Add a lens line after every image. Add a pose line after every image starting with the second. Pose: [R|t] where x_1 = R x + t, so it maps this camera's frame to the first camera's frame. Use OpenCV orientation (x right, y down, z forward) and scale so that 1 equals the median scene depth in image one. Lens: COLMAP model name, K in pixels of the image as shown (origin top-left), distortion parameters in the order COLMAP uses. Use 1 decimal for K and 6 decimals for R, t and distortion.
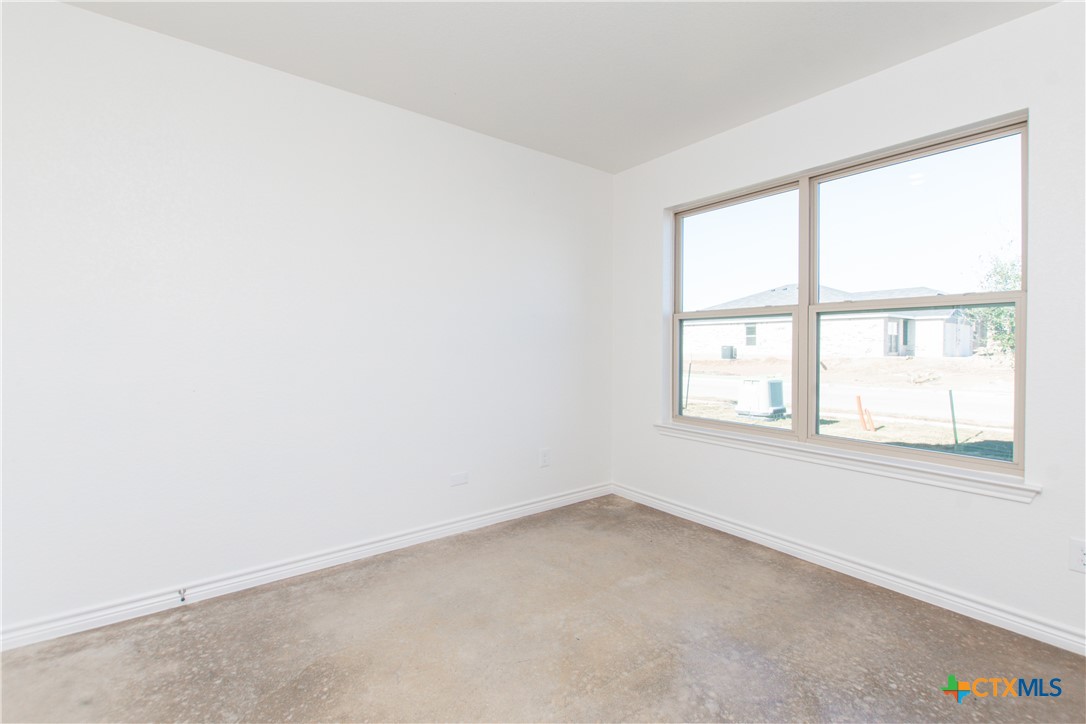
lens RADIAL K [[472.6, 0, 544.6], [0, 472.6, 349.1], [0, 0, 1]] dist [0.008700, -0.005629]
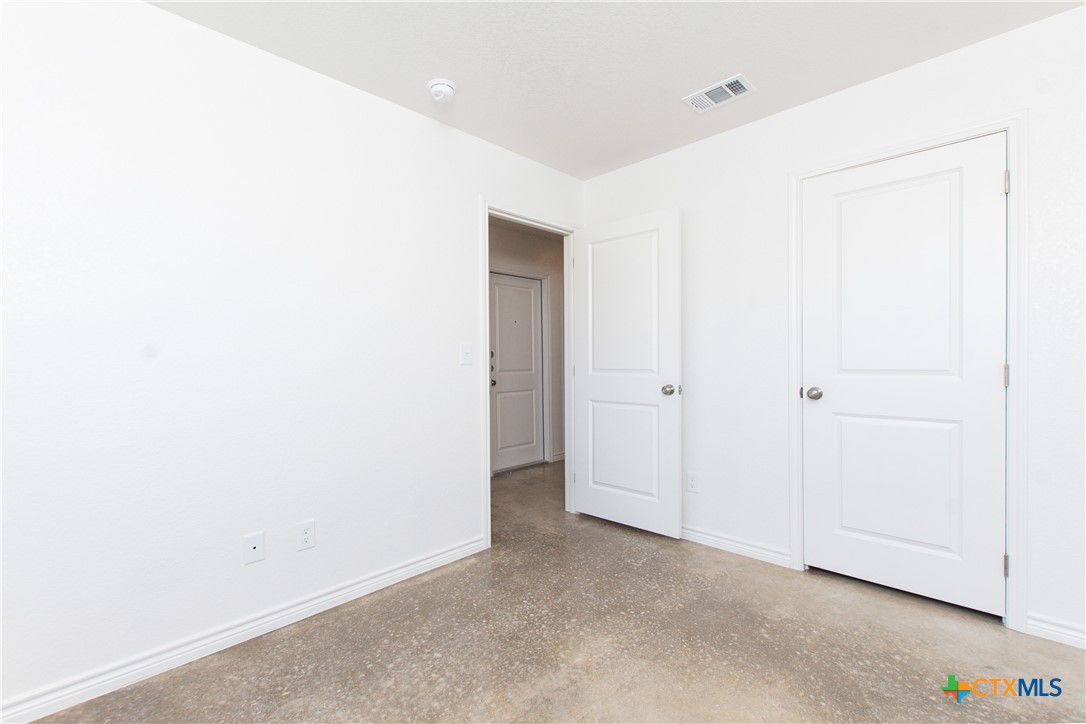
lens RADIAL K [[476.6, 0, 546.0], [0, 476.6, 359.9], [0, 0, 1]] dist [0.011252, -0.000326]
pose [[-0.988829, 0.004710, -0.148983, 0.164759], [0.003834, 0.999974, 0.006165, -0.007456], [0.149008, 0.005525, -0.988821, 1.213075]]
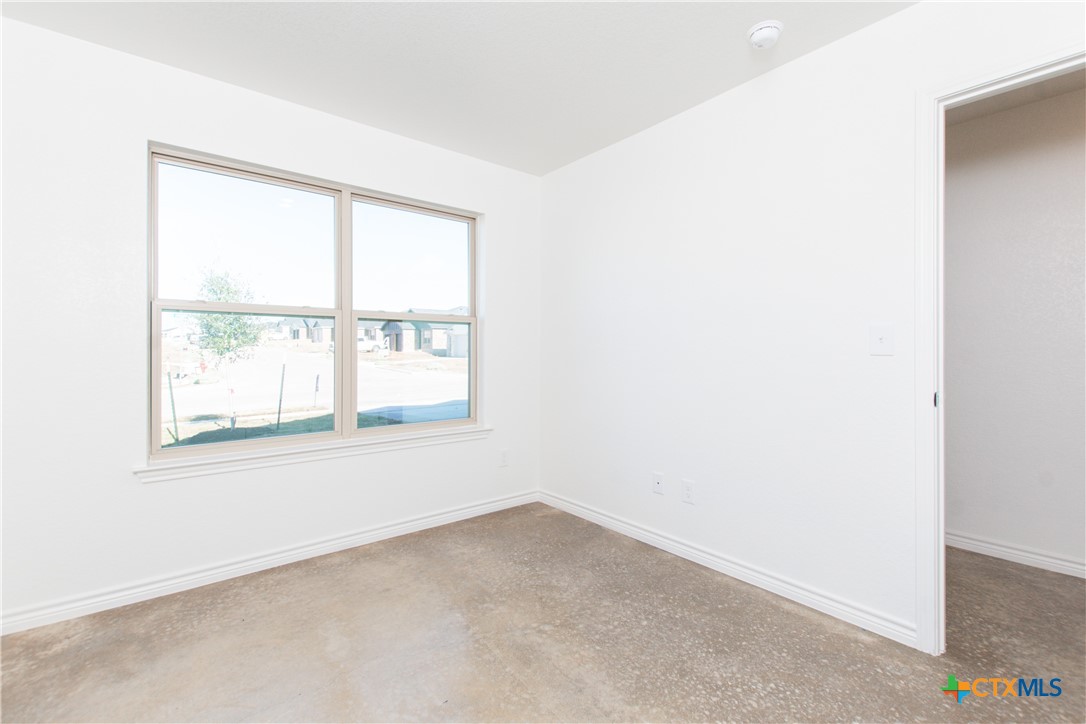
lens RADIAL K [[472.6, 0, 544.6], [0, 472.6, 349.1], [0, 0, 1]] dist [0.008700, -0.005629]
pose [[-0.026972, -0.000530, 0.999636, -0.573948], [0.004004, 0.999992, 0.000638, -0.004577], [-0.999628, 0.004020, -0.026970, 0.635406]]
